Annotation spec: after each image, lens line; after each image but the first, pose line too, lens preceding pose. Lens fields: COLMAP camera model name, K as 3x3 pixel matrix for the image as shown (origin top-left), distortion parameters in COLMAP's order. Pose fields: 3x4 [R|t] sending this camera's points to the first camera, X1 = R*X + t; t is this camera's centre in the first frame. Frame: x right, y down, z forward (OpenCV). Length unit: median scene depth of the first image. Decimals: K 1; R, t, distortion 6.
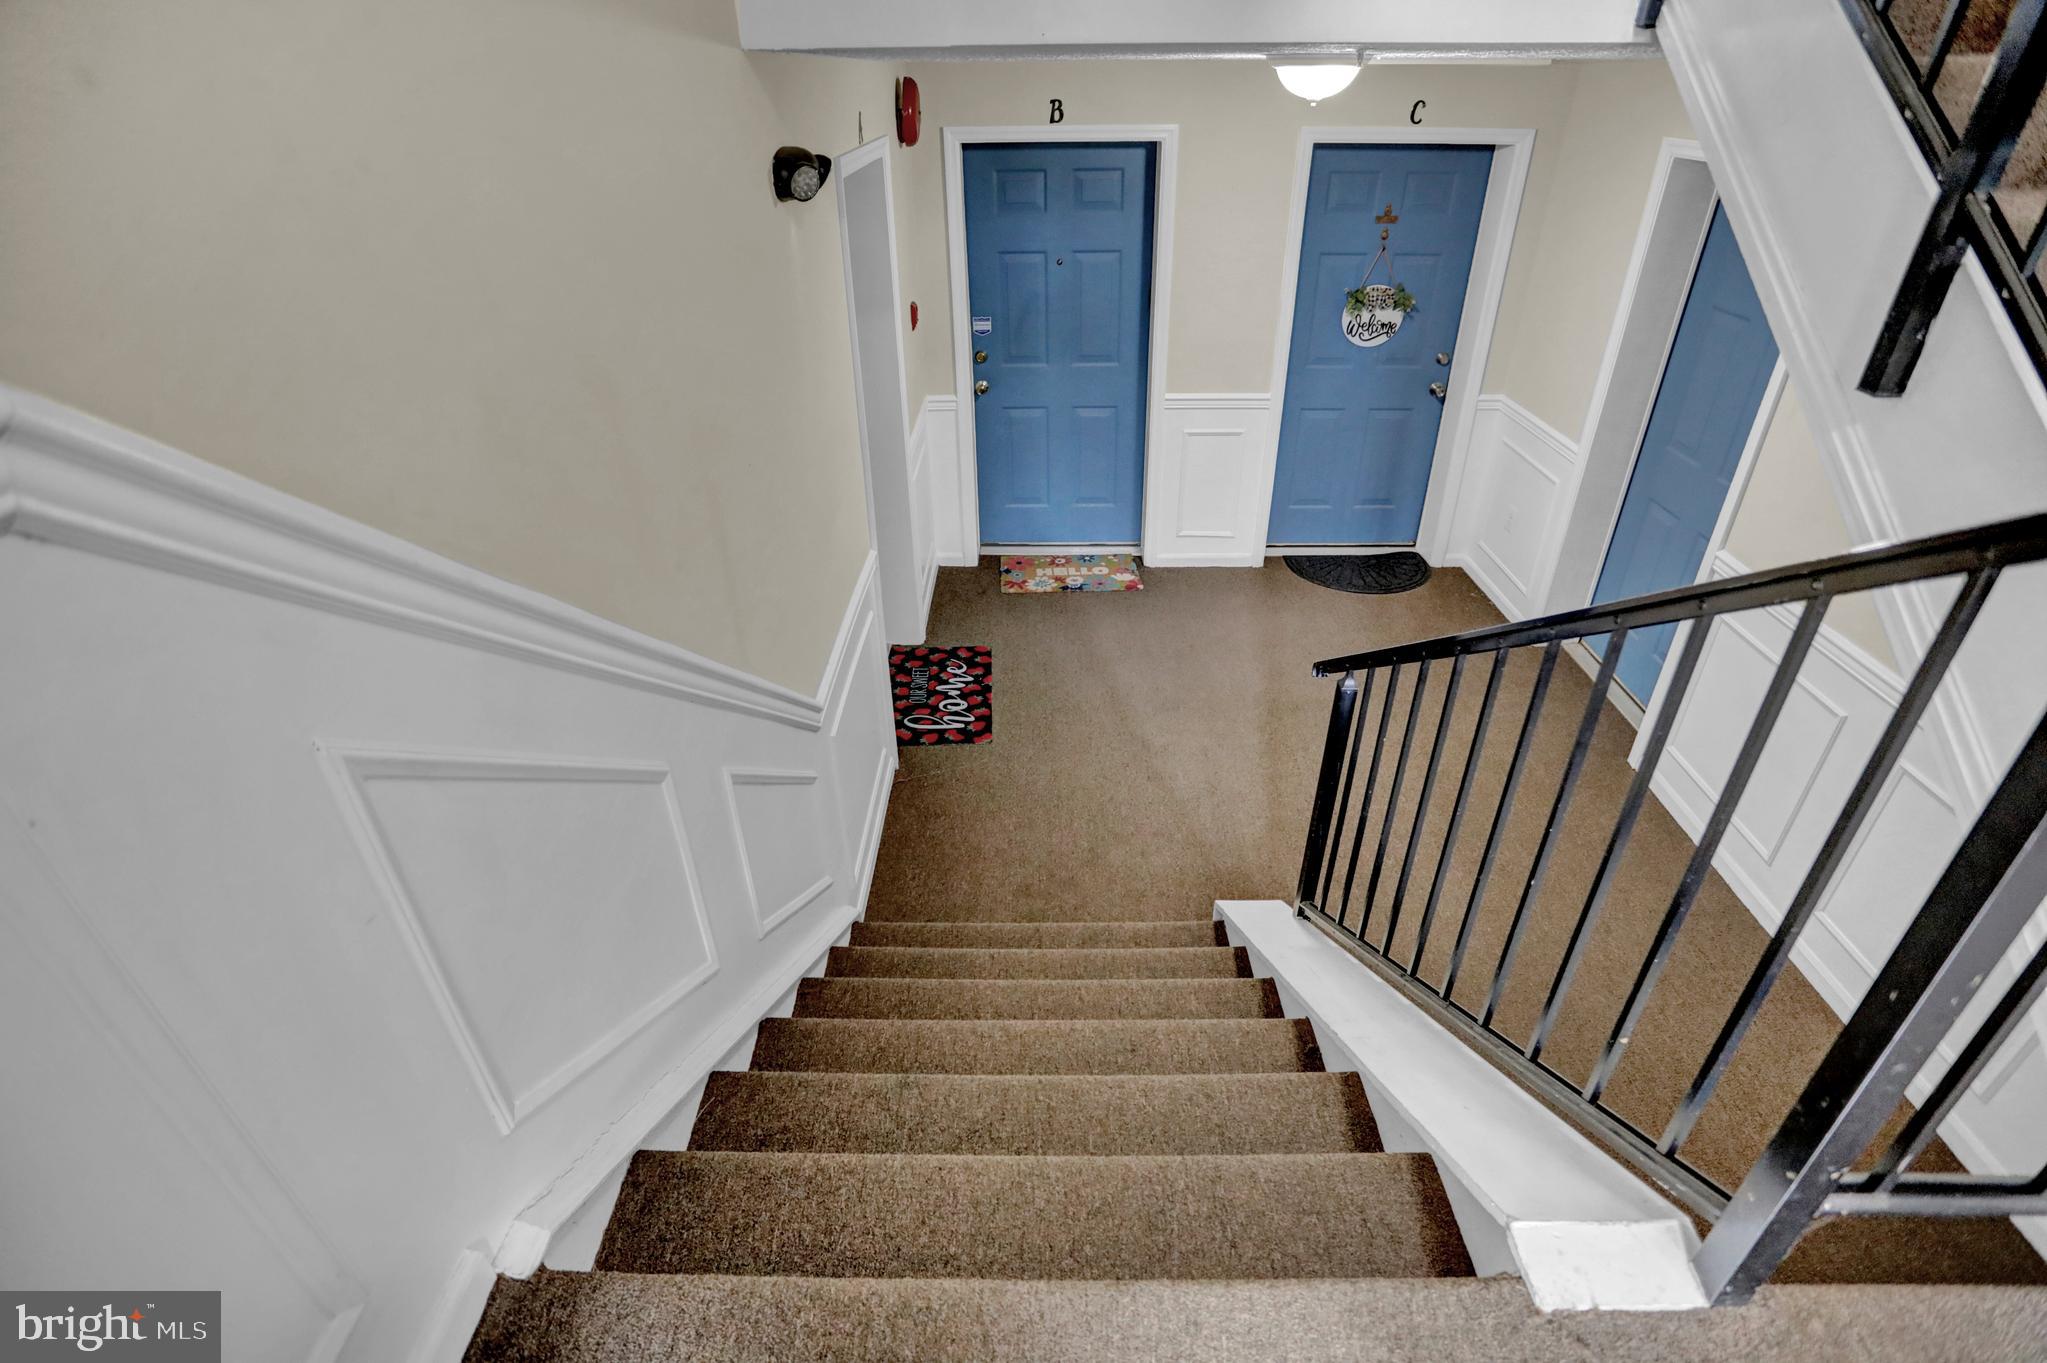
lens RADIAL K [[987.9, 0, 1029.9], [0, 987.9, 675.3], [0, 0, 1]] dist [-0.075010, 0.021756]
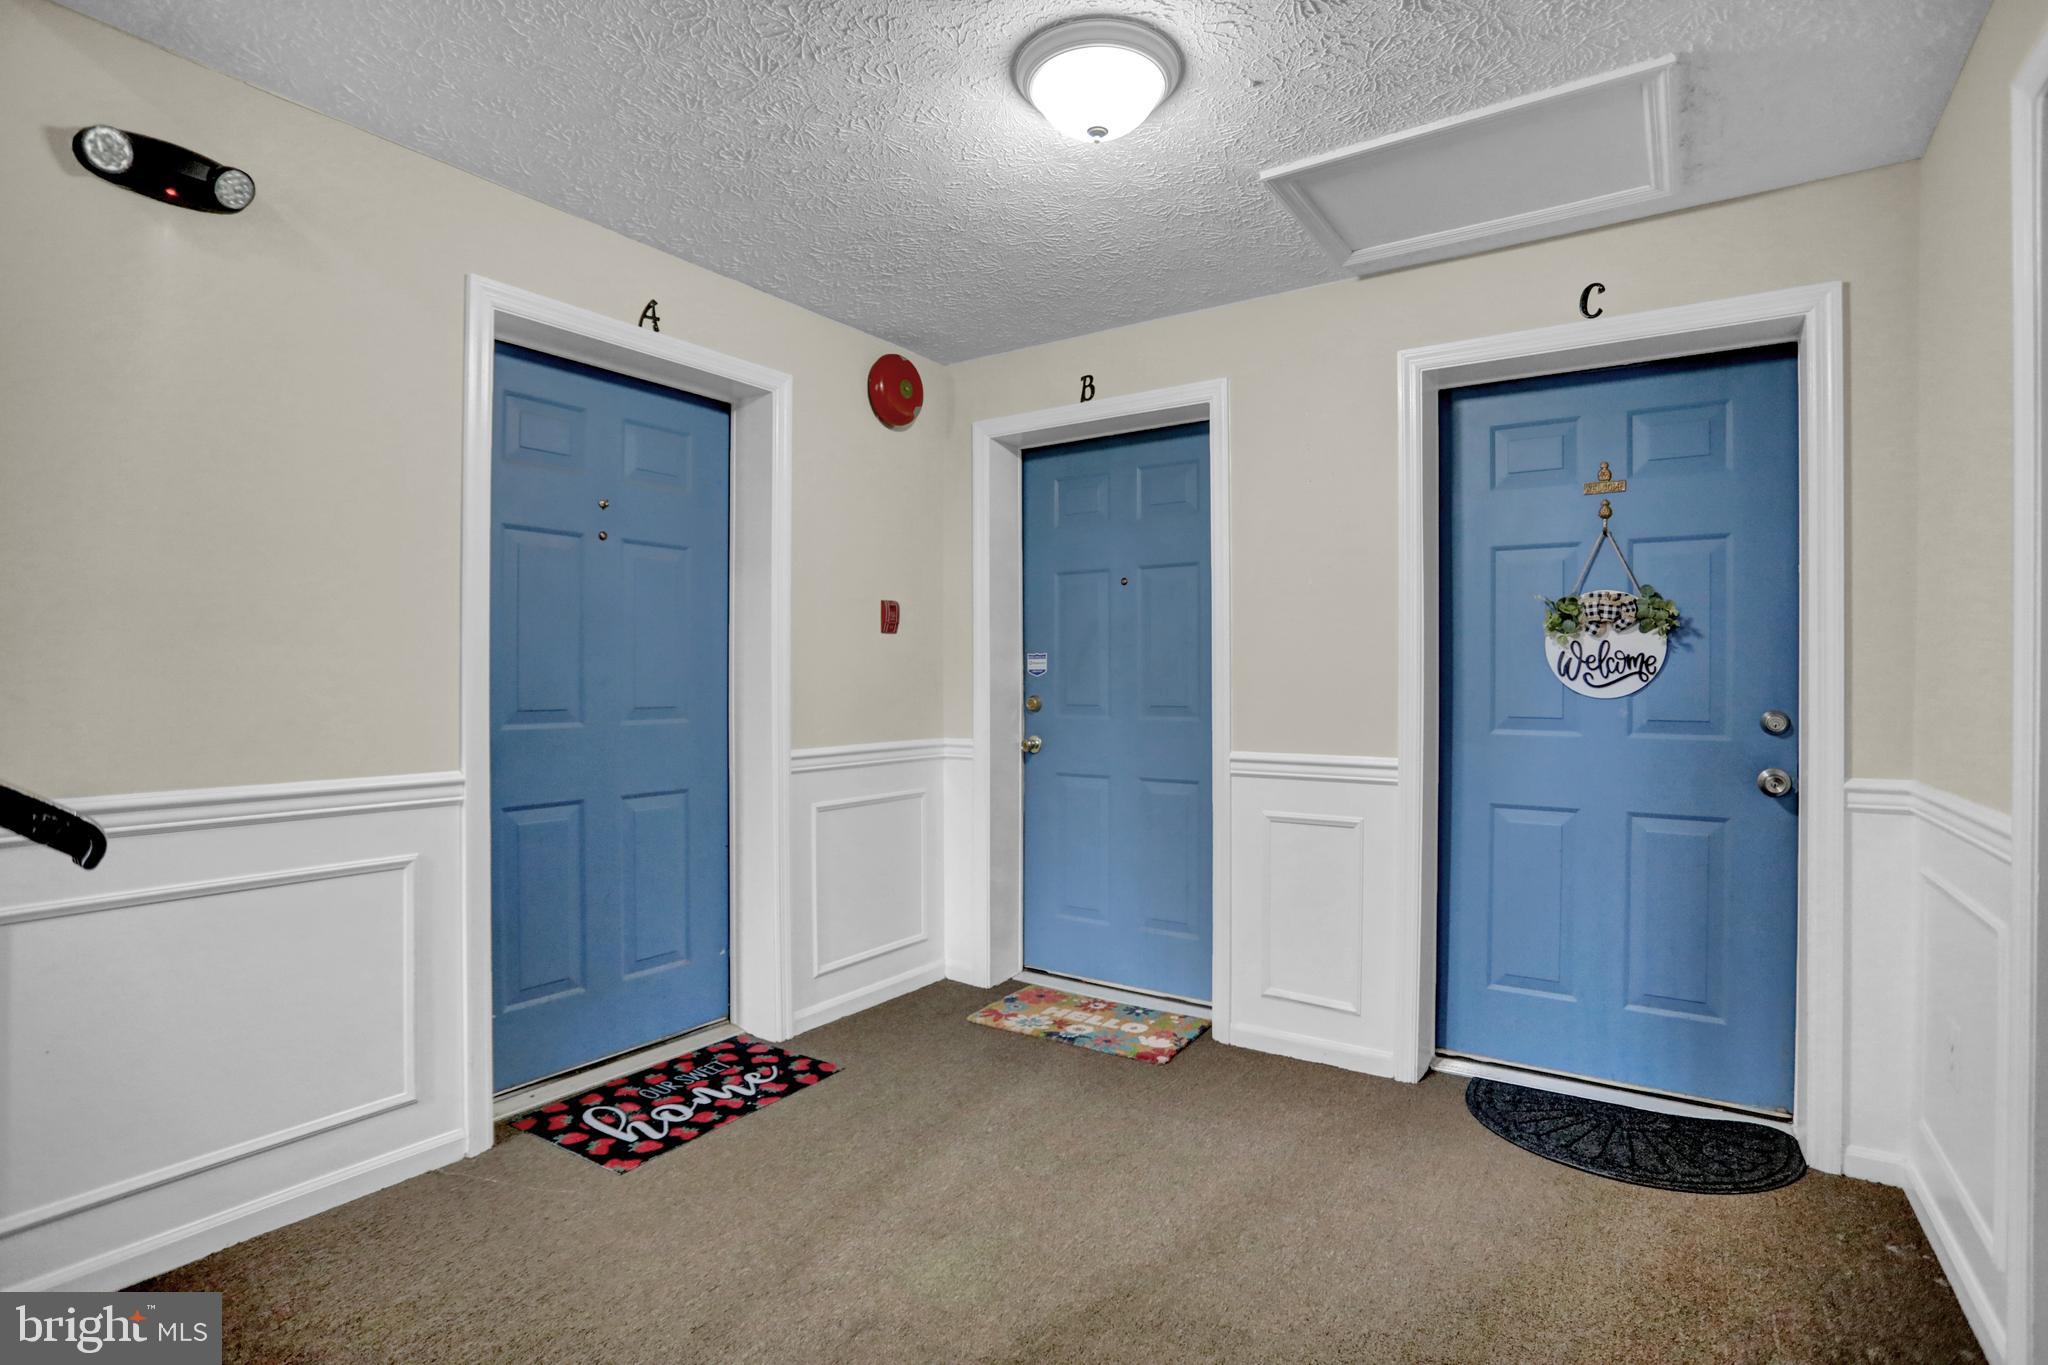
lens RADIAL K [[988.4, 0, 1030.4], [0, 988.4, 676.3], [0, 0, 1]] dist [-0.075010, 0.021756]
pose [[0.830112, 0.013282, -0.557438, 0.390218], [-0.304911, 0.847818, -0.433860, -0.007258], [0.466843, 0.530122, 0.707834, 0.454616]]
